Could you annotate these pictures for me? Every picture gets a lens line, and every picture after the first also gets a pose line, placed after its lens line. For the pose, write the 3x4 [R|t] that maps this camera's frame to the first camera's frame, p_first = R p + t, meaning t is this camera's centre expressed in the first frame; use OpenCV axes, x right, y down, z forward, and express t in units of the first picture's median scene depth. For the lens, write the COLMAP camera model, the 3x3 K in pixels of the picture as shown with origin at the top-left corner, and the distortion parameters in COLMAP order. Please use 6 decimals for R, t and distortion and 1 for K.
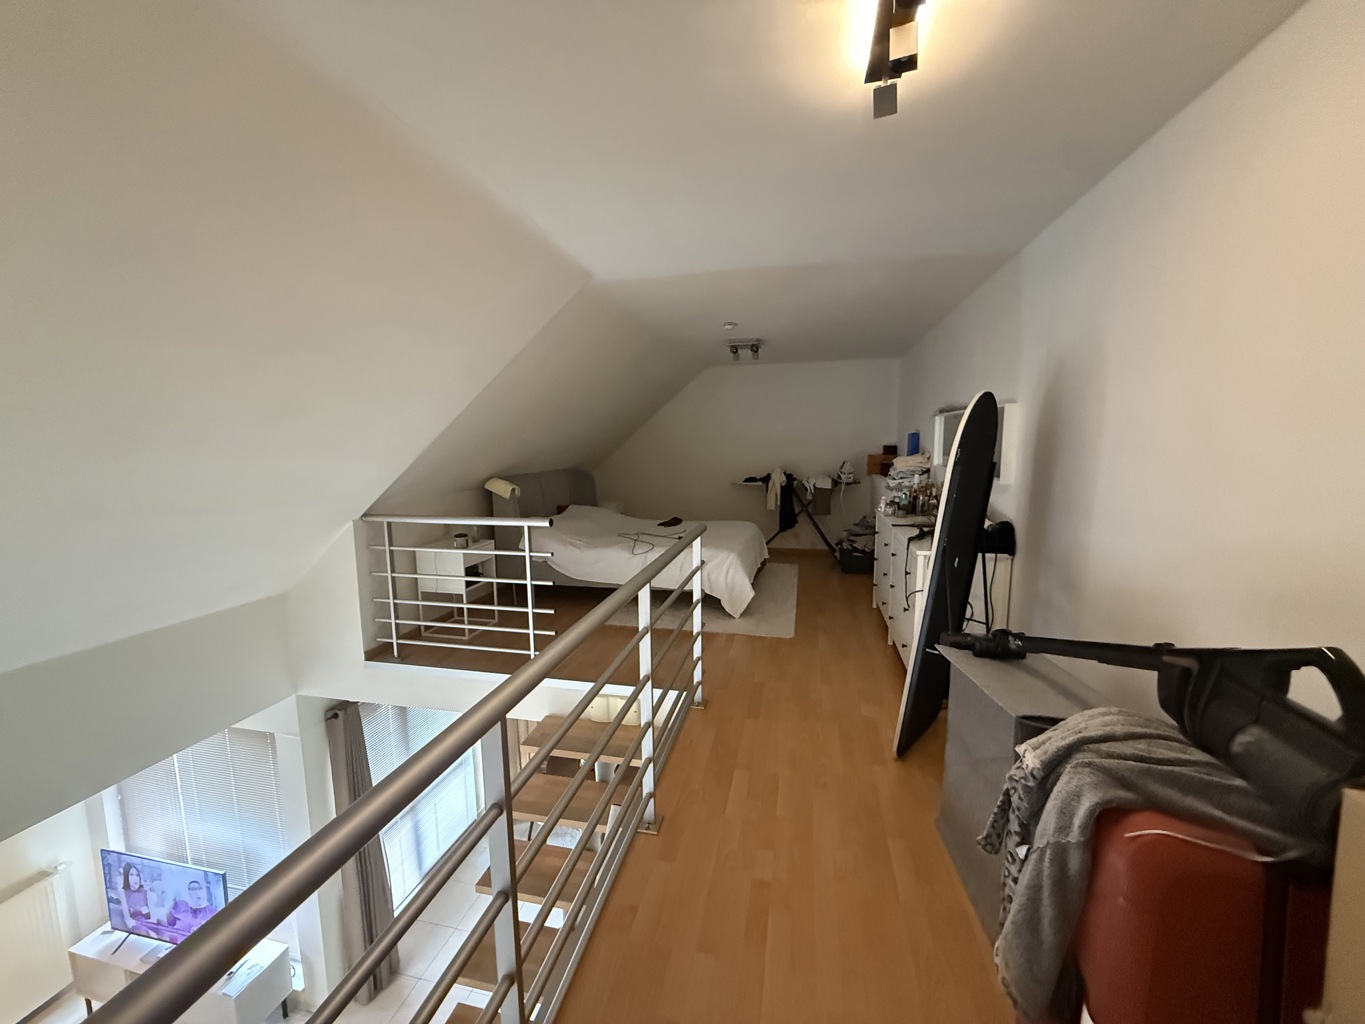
lens RADIAL K [[542.7, 0, 684.1], [0, 542.7, 509.5], [0, 0, 1]] dist [0.001703, 0.000108]
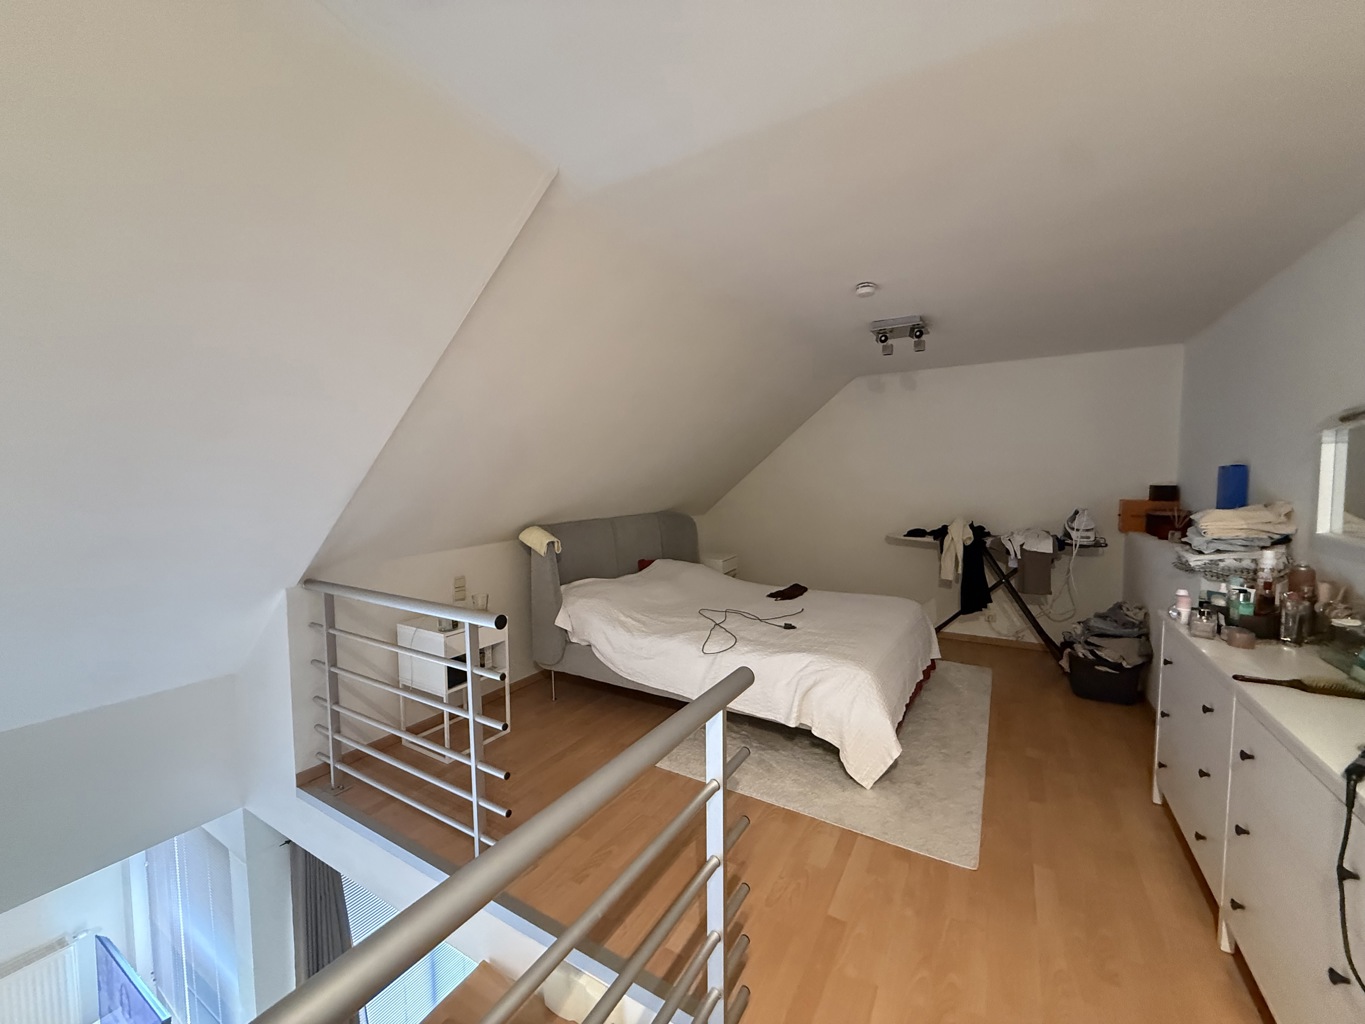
lens RADIAL K [[542.7, 0, 678.2], [0, 542.7, 512.3], [0, 0, 1]] dist [0.001703, 0.000108]
pose [[0.948074, 0.024312, -0.317118, 0.073287], [-0.042047, 0.997903, -0.049204, -0.047087], [0.315257, 0.059983, 0.947109, 0.334405]]
